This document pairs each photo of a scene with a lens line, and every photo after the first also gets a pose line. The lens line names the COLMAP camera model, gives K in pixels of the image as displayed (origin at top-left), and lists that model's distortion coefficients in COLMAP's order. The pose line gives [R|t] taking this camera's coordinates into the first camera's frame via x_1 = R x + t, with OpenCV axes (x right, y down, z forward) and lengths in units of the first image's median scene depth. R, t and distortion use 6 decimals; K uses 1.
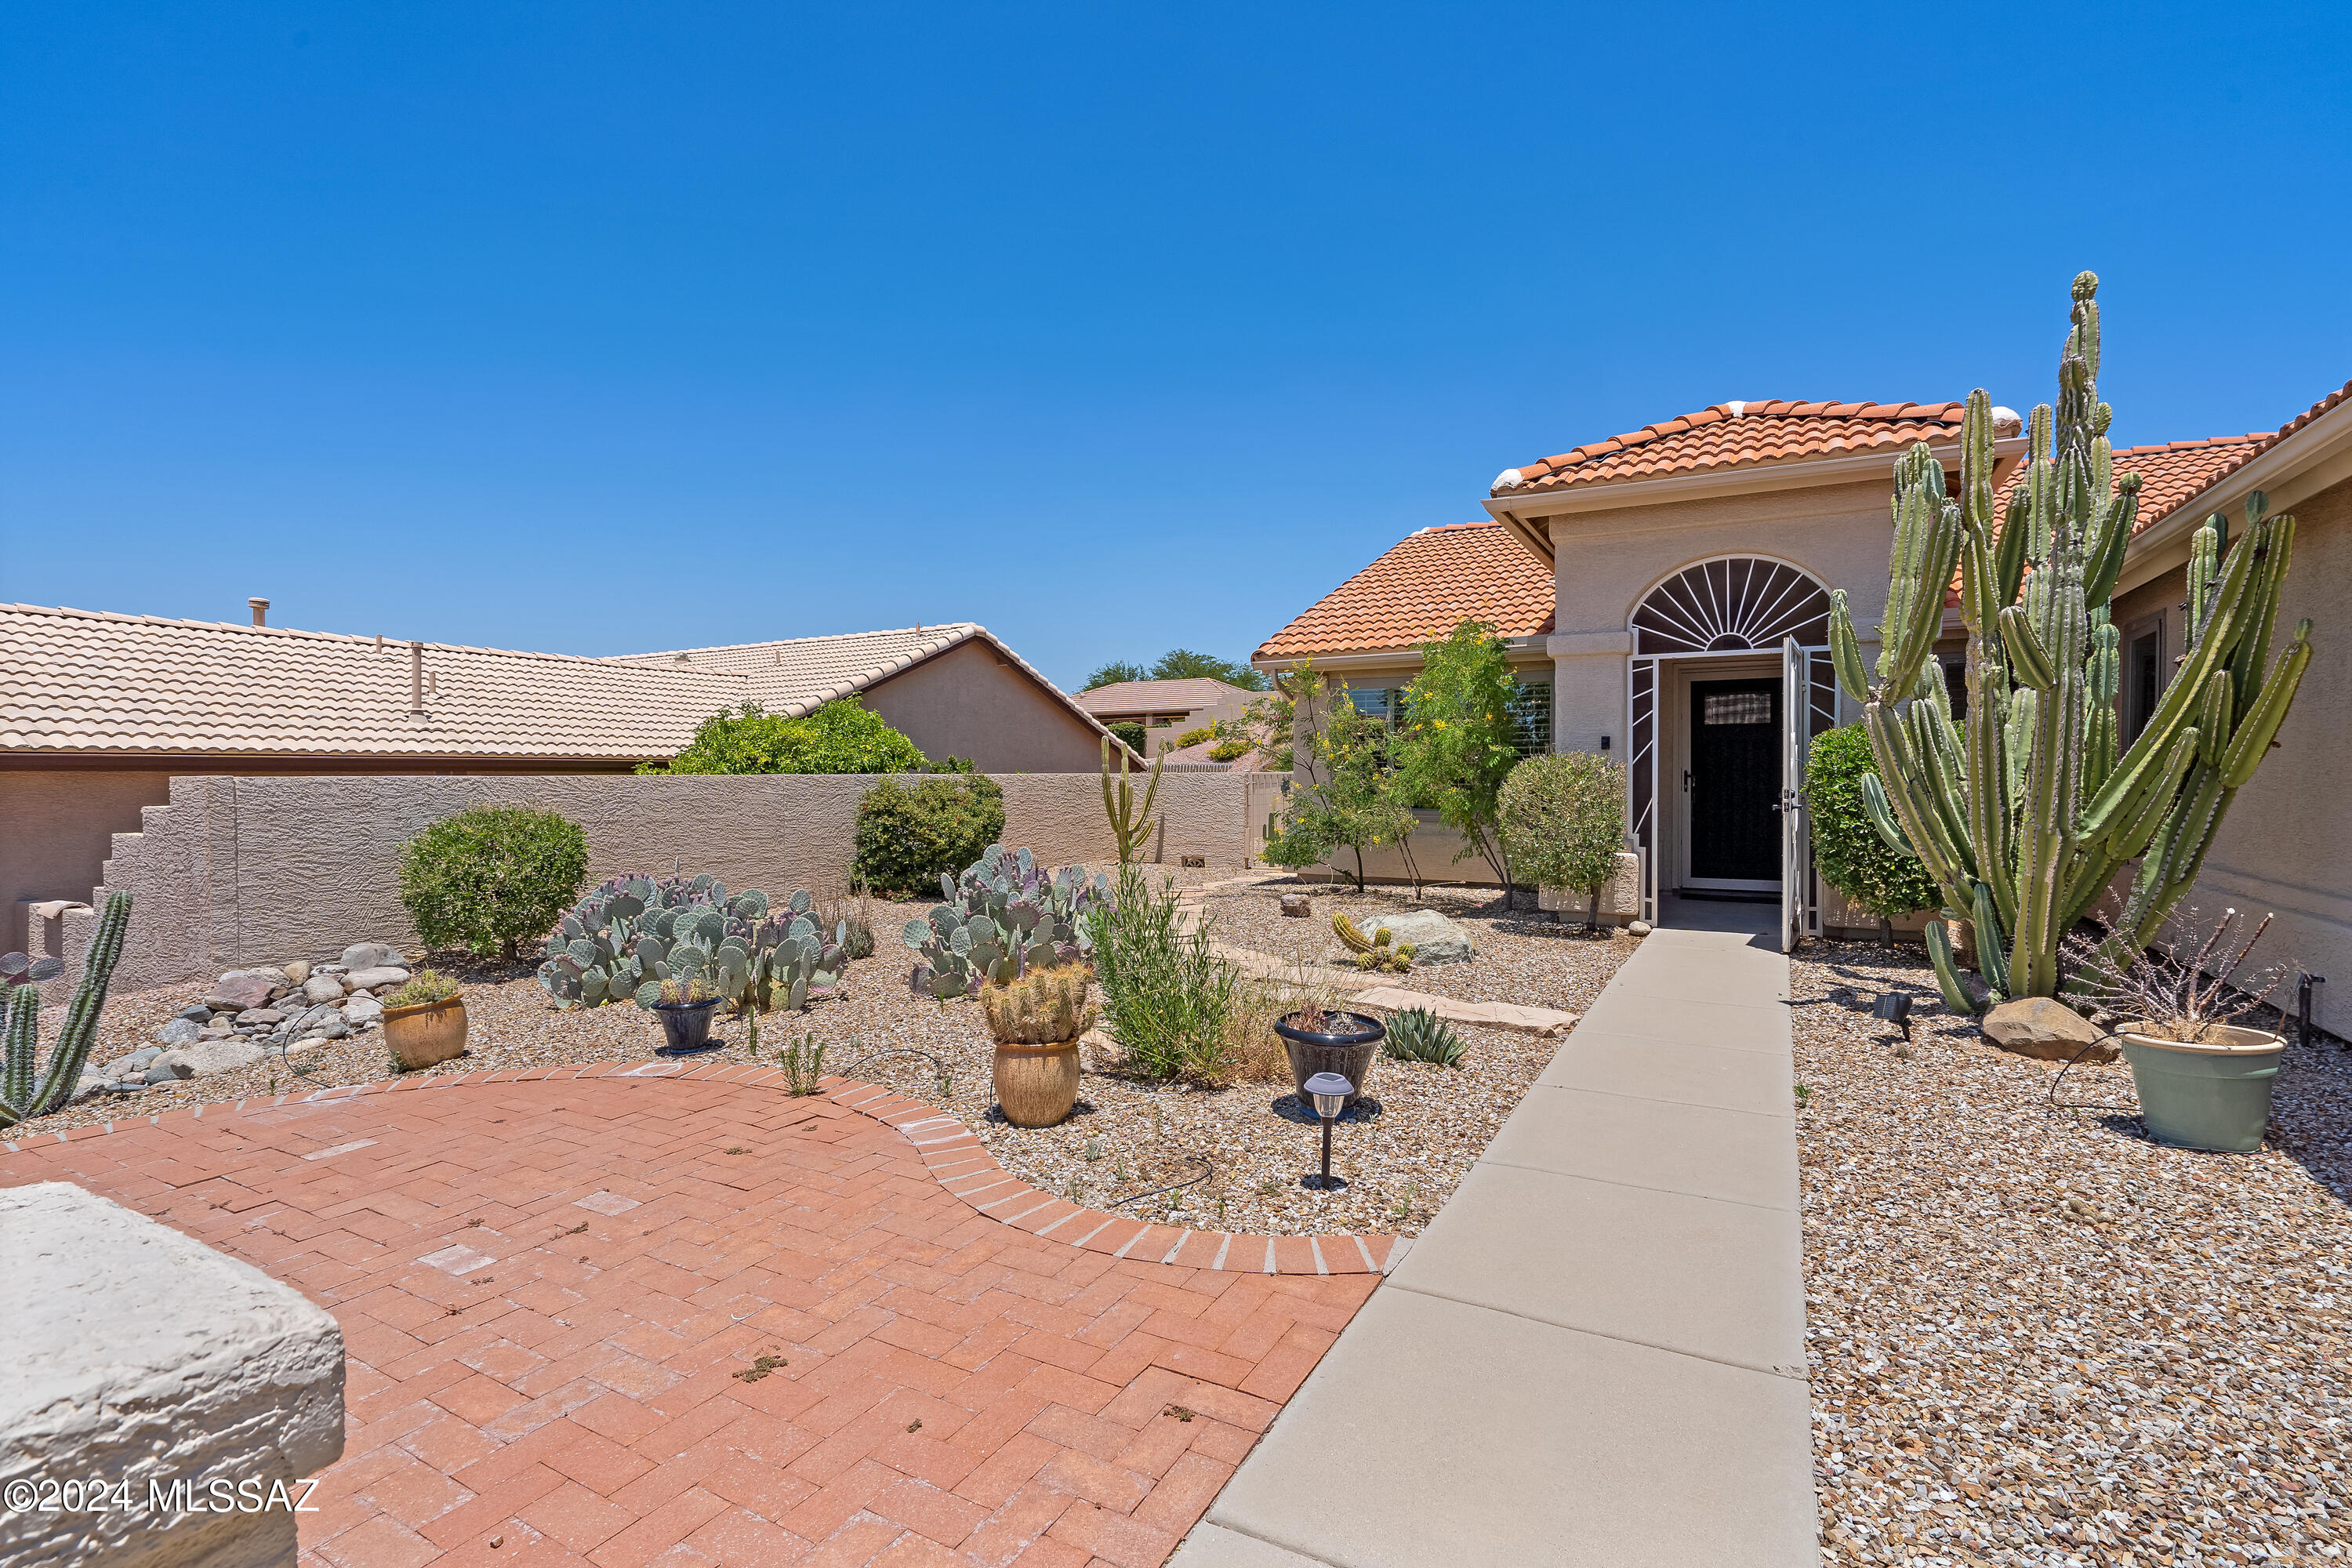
lens RADIAL K [[1098.9, 0, 1164.9], [0, 1098.9, 784.1], [0, 0, 1]] dist [-0.000430, -0.000084]
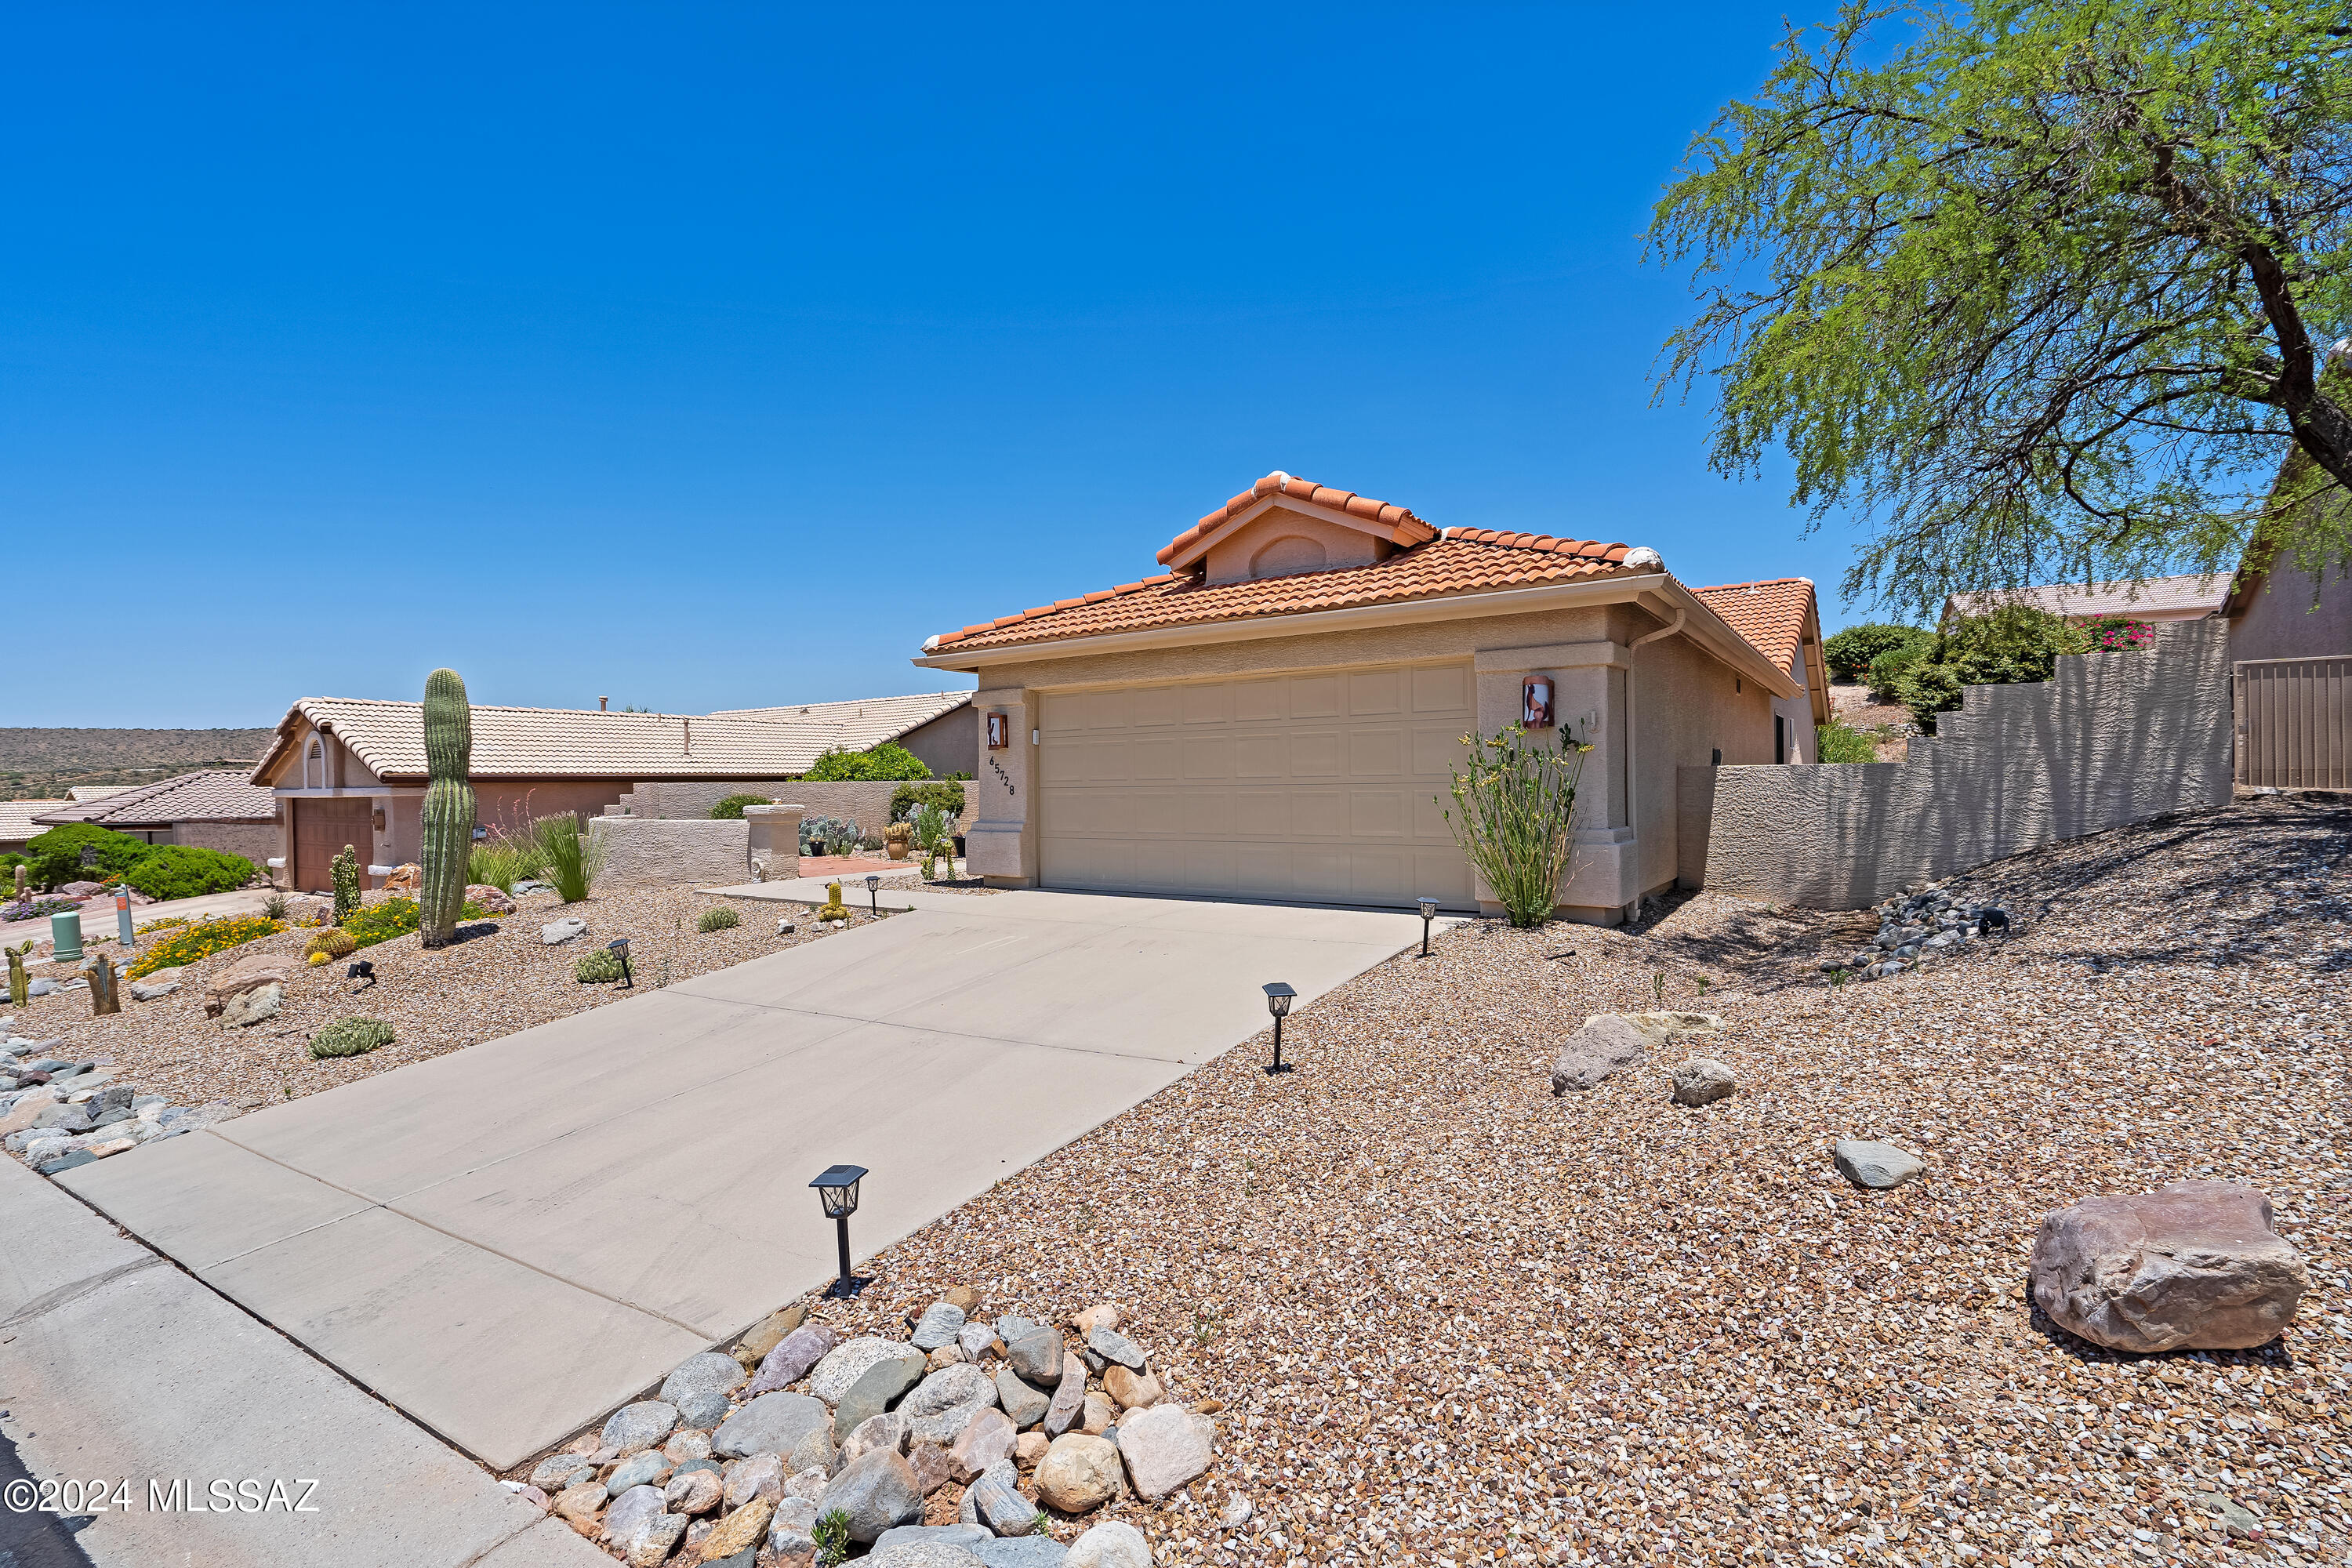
lens RADIAL K [[1098.9, 0, 1185.8], [0, 1098.9, 779.5], [0, 0, 1]] dist [-0.000430, -0.000084]
pose [[0.997411, -0.010774, -0.071104, 0.399053], [0.009944, 0.999878, -0.012013, 0.017744], [0.071225, 0.011275, 0.997397, -0.972627]]
